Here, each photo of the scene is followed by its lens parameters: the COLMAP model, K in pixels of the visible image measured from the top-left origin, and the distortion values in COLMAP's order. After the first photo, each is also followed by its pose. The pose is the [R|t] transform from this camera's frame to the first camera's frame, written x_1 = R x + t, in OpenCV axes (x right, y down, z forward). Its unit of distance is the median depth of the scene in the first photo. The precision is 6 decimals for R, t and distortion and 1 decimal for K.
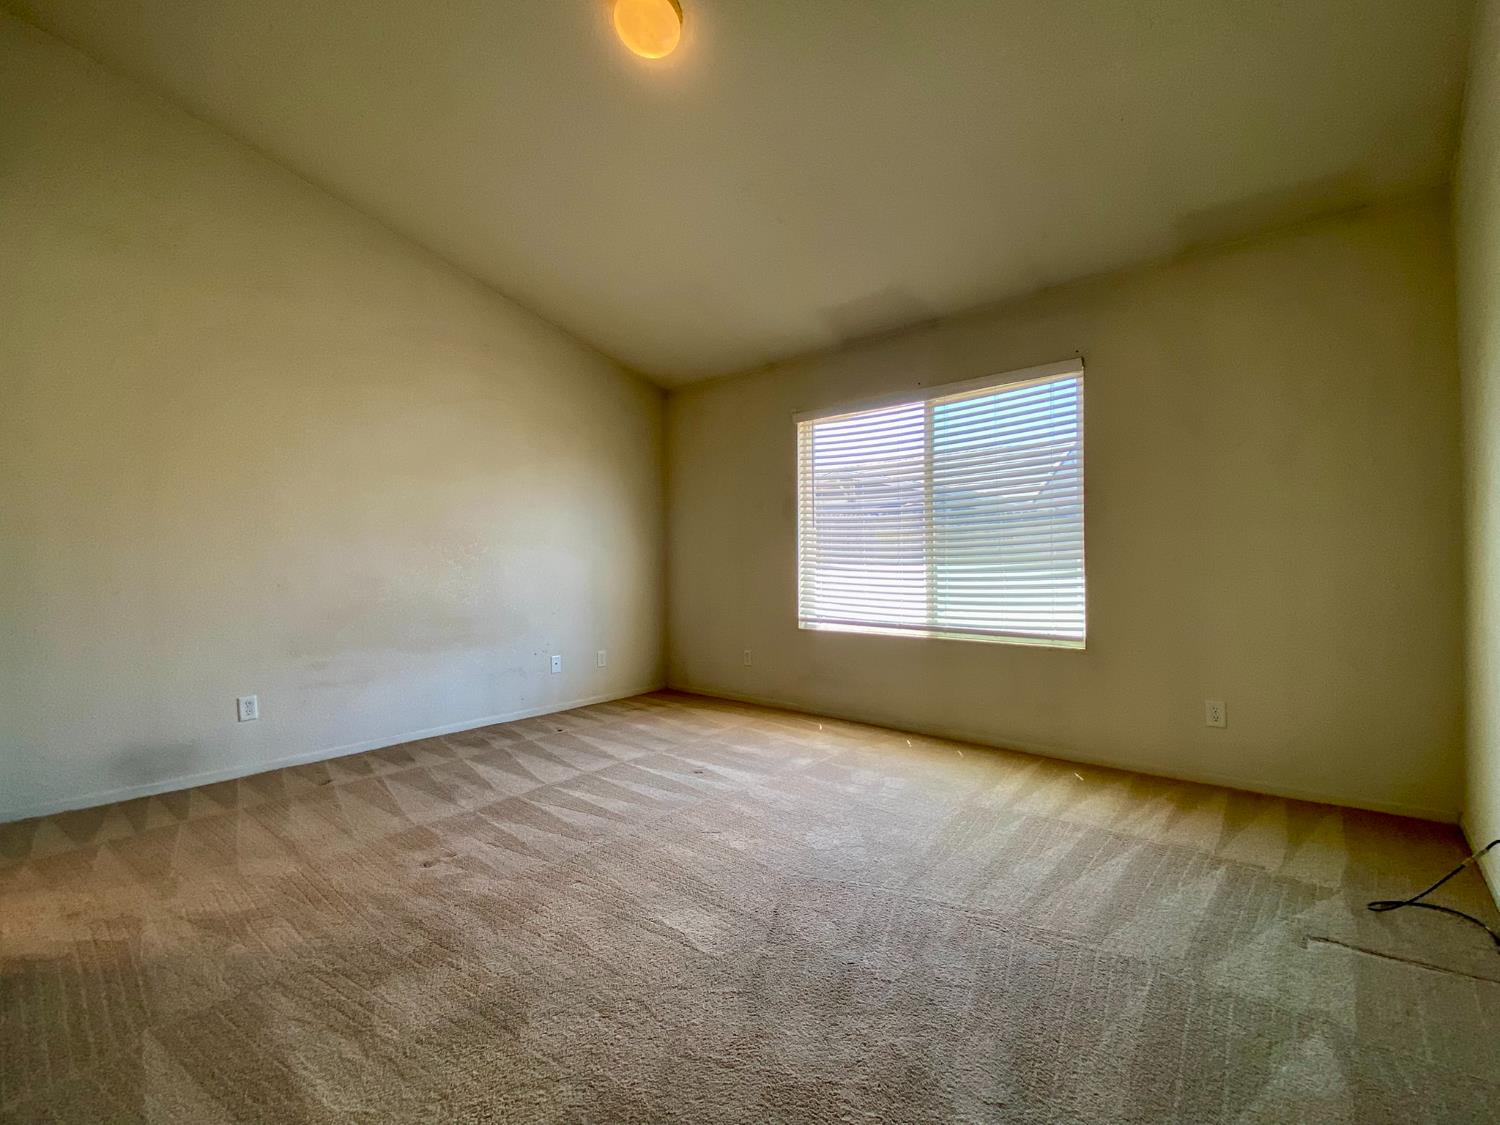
lens RADIAL K [[667.6, 0, 750.0], [0, 667.6, 562.5], [0, 0, 1]] dist [0.019025, -0.017982]
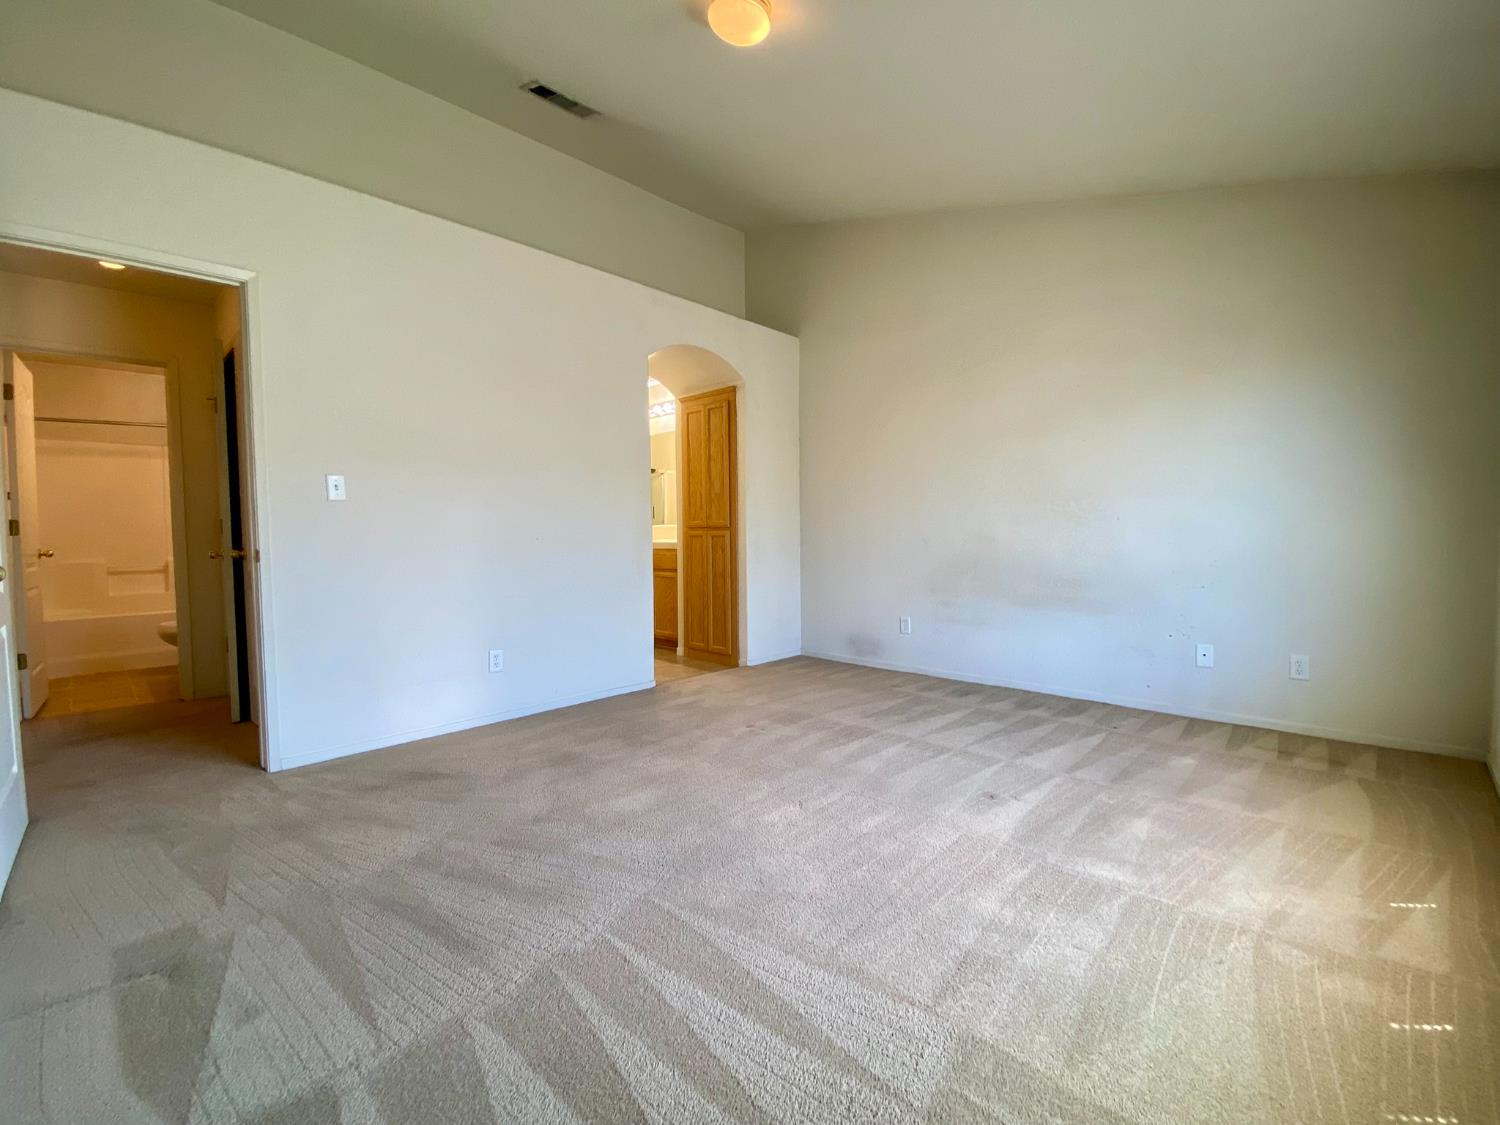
lens RADIAL K [[667.6, 0, 750.0], [0, 667.6, 562.5], [0, 0, 1]] dist [0.019025, -0.017982]
pose [[-0.075780, 0.059461, -0.995350, 0.668360], [0.013330, 0.998192, 0.058616, -0.004599], [0.997035, -0.008826, -0.076435, 0.750405]]
